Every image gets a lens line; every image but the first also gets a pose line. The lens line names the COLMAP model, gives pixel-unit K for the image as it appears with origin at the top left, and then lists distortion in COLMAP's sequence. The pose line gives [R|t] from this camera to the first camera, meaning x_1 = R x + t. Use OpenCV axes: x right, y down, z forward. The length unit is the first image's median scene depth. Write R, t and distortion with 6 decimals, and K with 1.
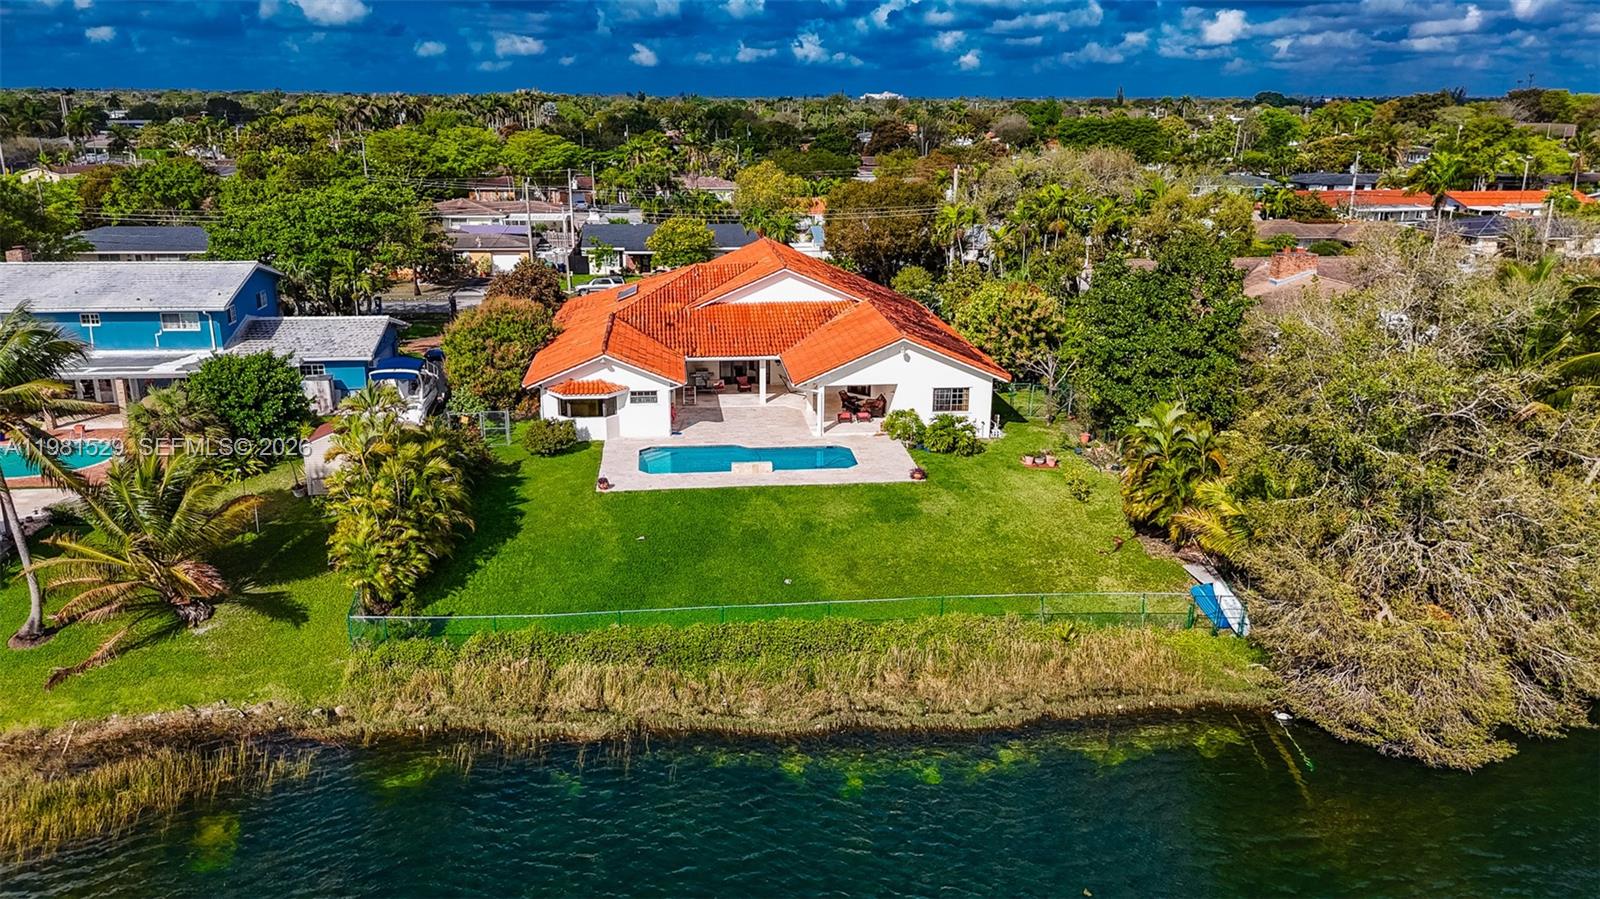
lens RADIAL K [[1143.3, 0, 800.0], [0, 1143.3, 449.5], [0, 0, 1]] dist [0.029346, -0.006688]
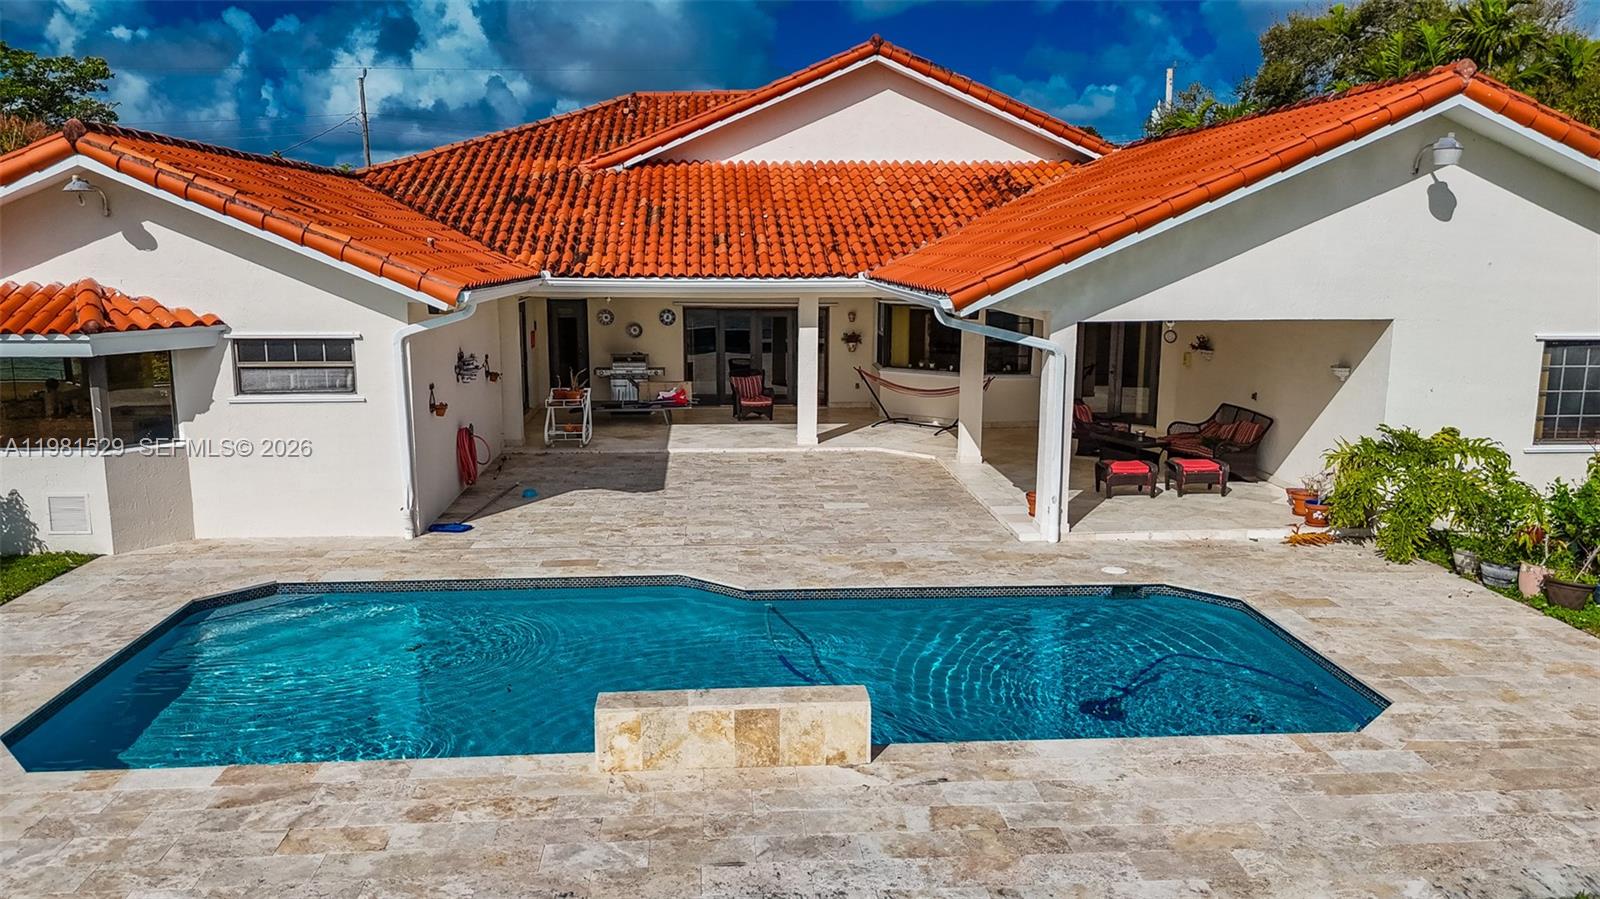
lens RADIAL K [[1143.3, 0, 800.0], [0, 1143.3, 449.5], [0, 0, 1]] dist [0.029346, -0.006688]
pose [[0.999232, 0.006124, -0.038693, -0.023932], [-0.010611, 0.993094, -0.116840, -0.002955], [0.037710, 0.117161, 0.992397, 0.741555]]
